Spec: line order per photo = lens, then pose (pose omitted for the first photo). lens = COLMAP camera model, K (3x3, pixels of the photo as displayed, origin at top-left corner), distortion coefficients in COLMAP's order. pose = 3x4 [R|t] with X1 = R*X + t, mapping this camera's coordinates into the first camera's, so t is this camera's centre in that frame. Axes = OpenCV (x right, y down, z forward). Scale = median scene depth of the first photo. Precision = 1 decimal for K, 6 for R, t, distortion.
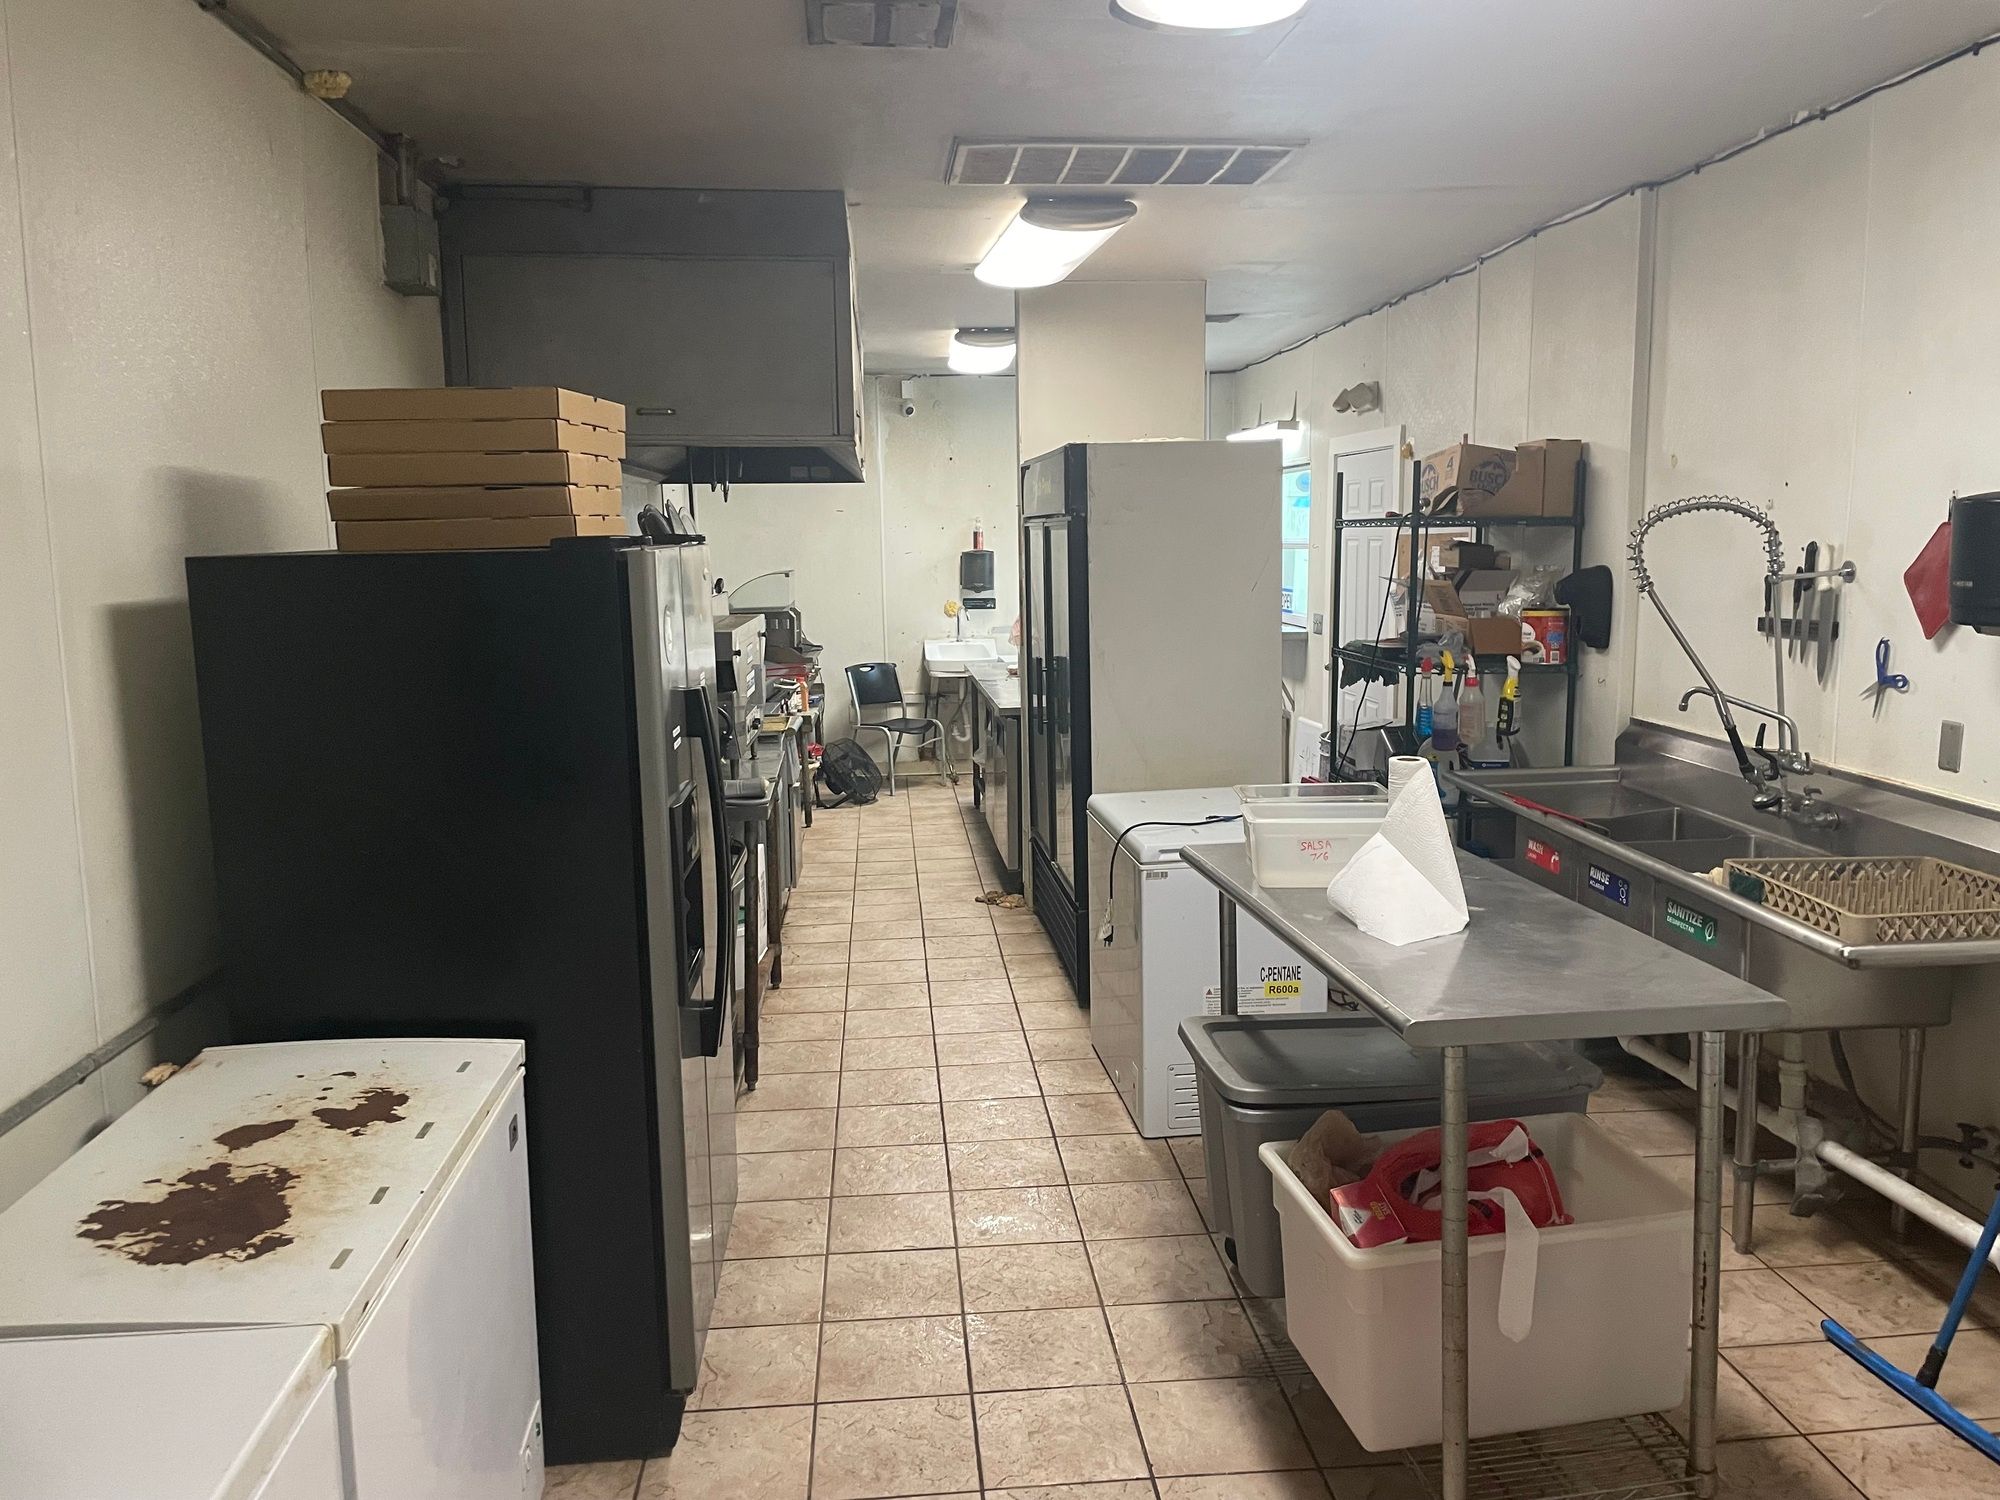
lens RADIAL K [[1514.9, 0, 1001.0], [0, 1514.9, 746.4], [0, 0, 1]] dist [0.062105, -0.056129]
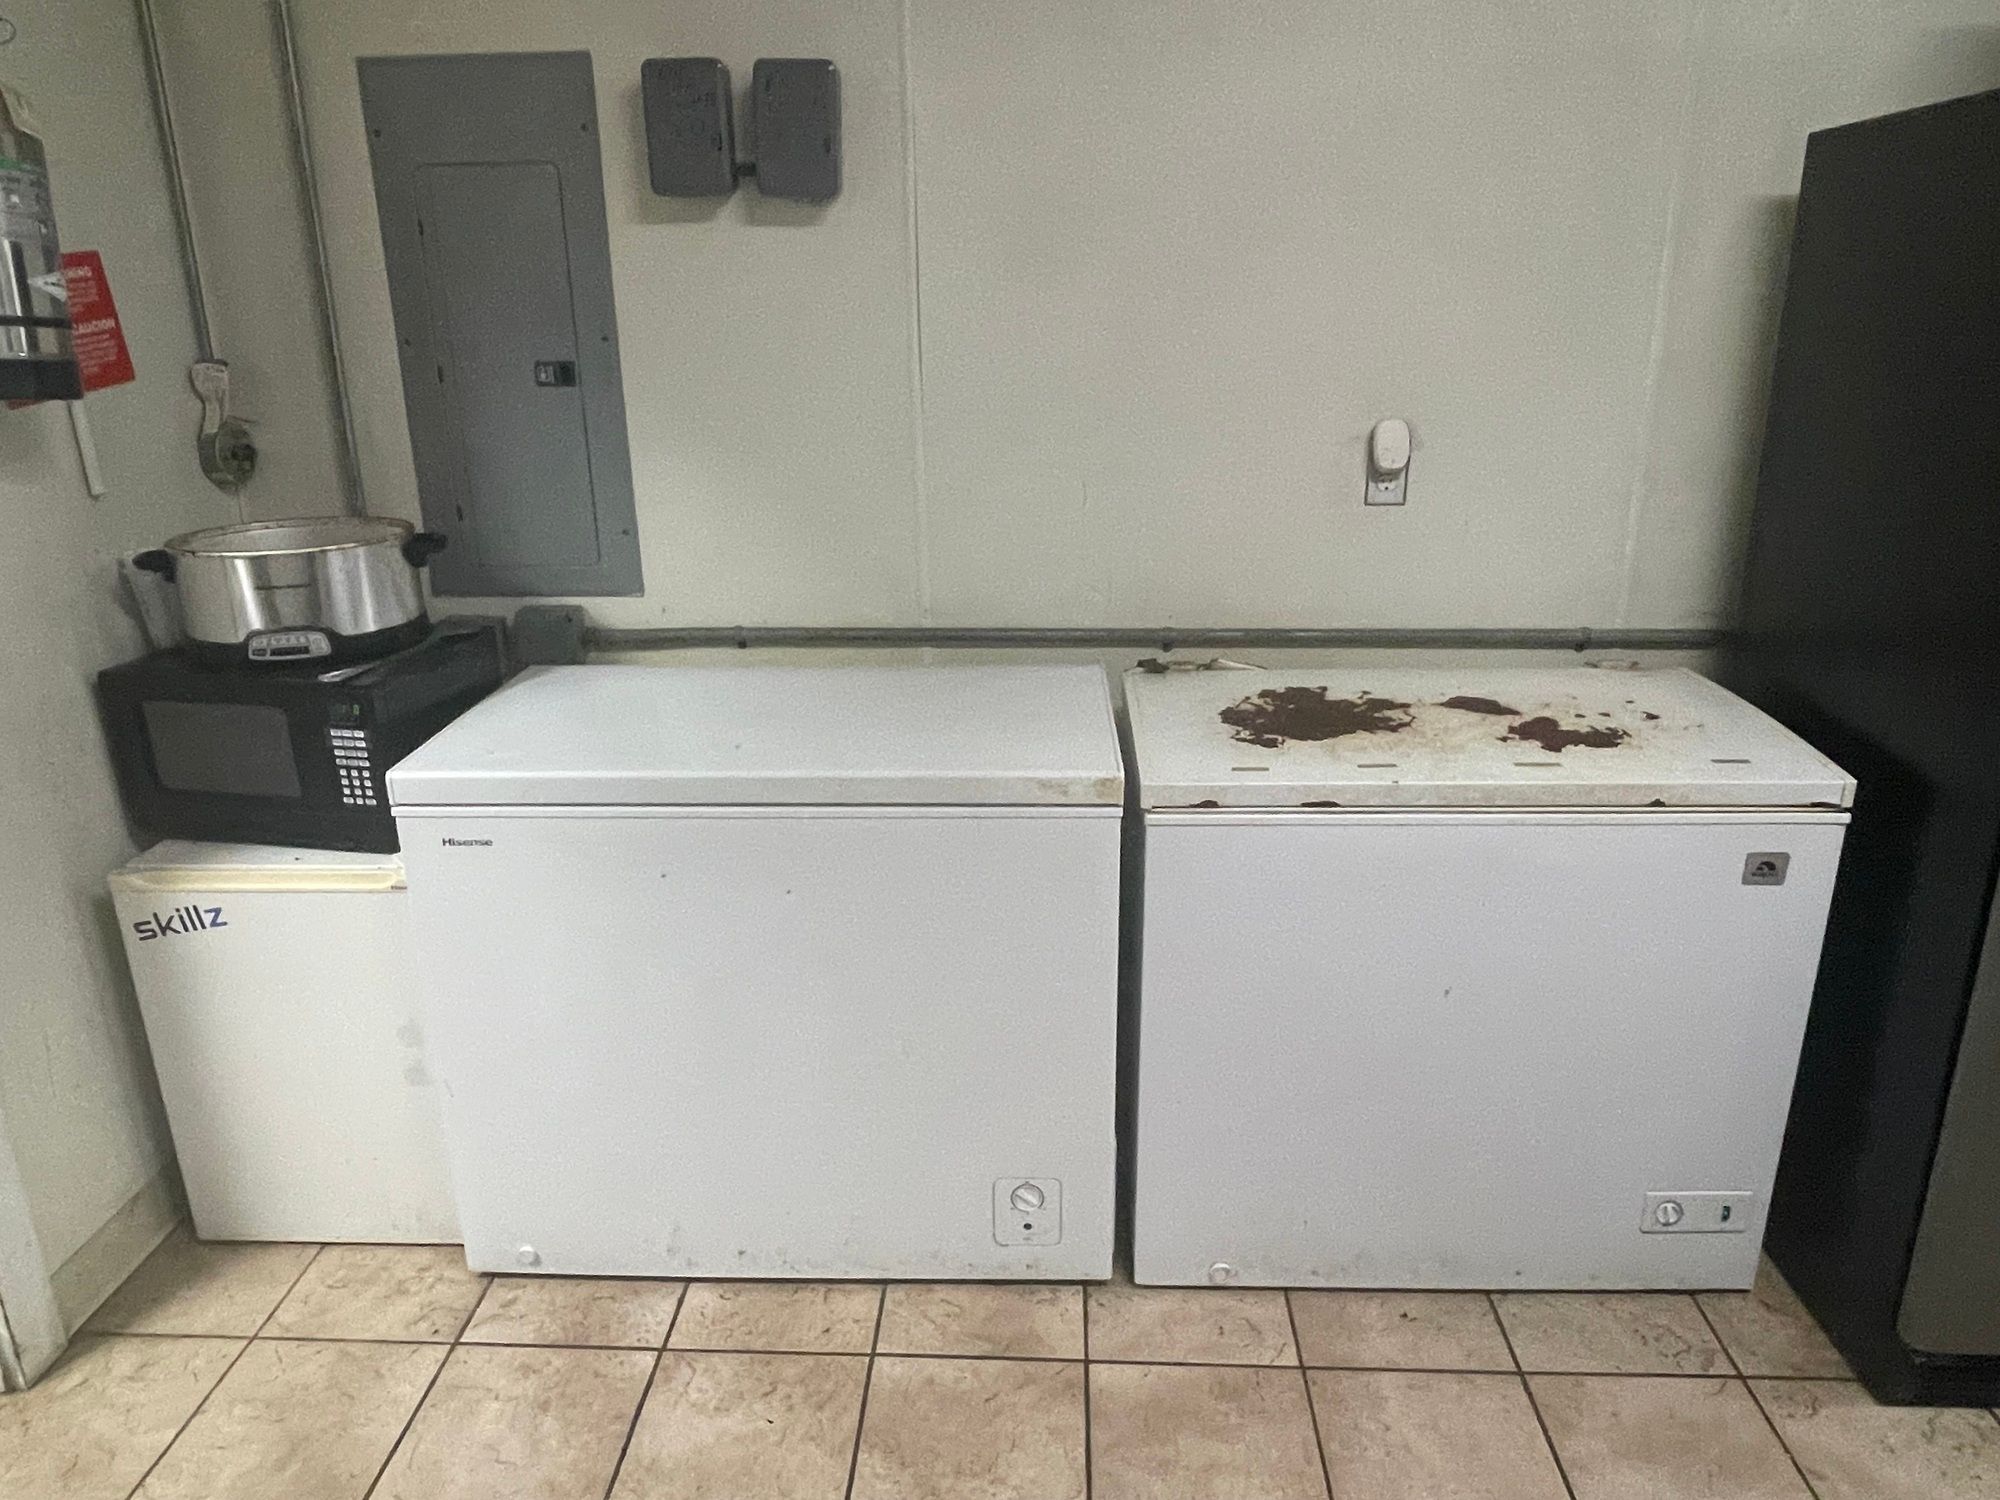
lens RADIAL K [[1355.5, 0, 1000.6], [0, 1355.5, 750.1], [0, 0, 1]] dist [-0.000782, -0.000528]
pose [[-0.128521, 0.329388, -0.935407, 0.467040], [-0.126517, 0.930076, 0.344894, -0.000258], [0.983604, 0.162671, -0.077861, 0.800132]]
